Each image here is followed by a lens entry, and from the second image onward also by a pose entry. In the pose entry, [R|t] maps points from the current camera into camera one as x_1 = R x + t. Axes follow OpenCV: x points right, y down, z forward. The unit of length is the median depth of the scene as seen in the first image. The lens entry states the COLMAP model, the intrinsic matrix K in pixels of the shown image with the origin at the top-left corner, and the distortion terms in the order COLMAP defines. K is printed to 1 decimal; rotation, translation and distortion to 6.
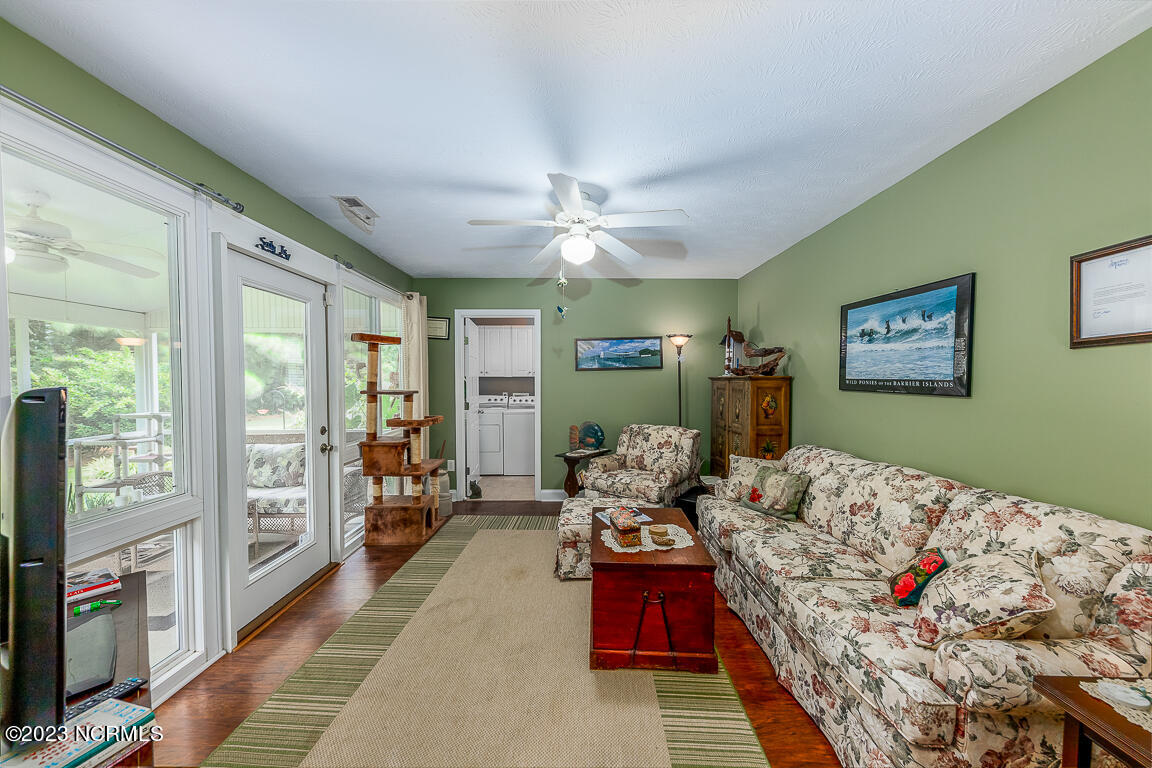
lens RADIAL K [[413.4, 0, 576.5], [0, 413.4, 397.1], [0, 0, 1]] dist [-0.002676, -0.000138]
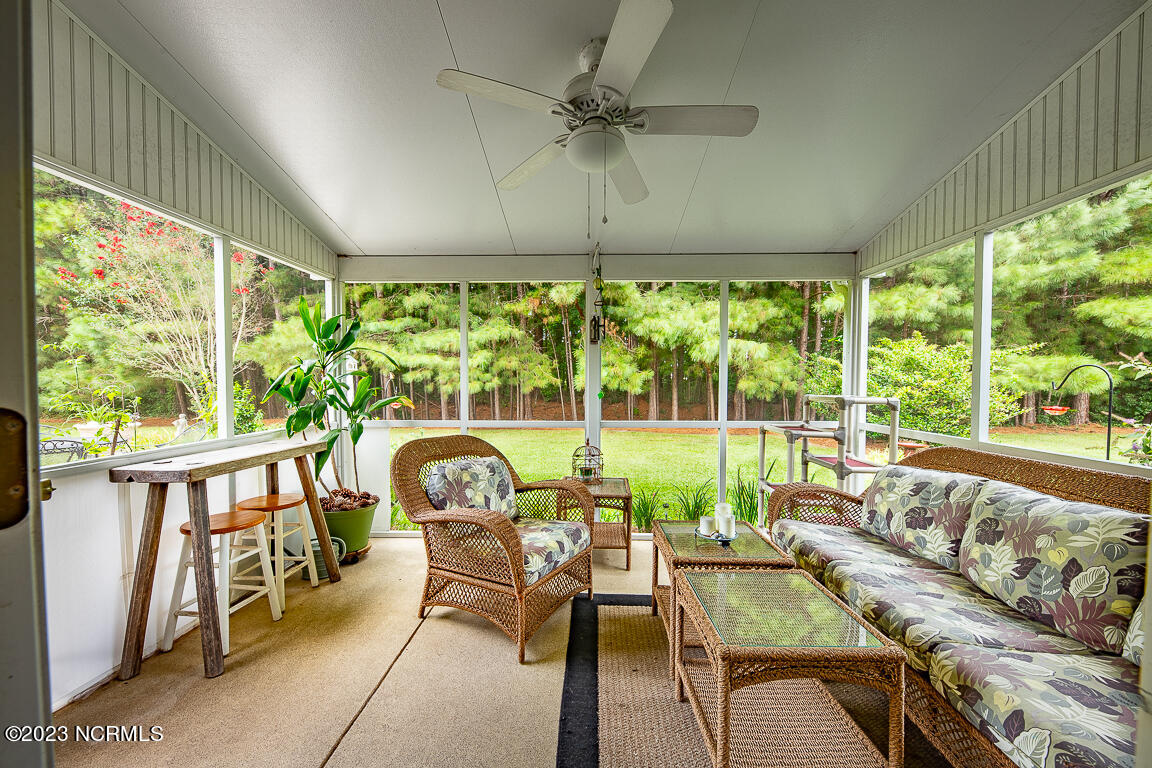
lens RADIAL K [[433.3, 0, 576.0], [0, 433.3, 384.0], [0, 0, 1]] dist [-0.001353, -0.000181]
pose [[0.013132, 0.018122, -0.999750, -0.357695], [-0.050683, 0.998563, 0.017435, 0.030427], [0.998628, 0.050442, 0.014031, 0.587948]]
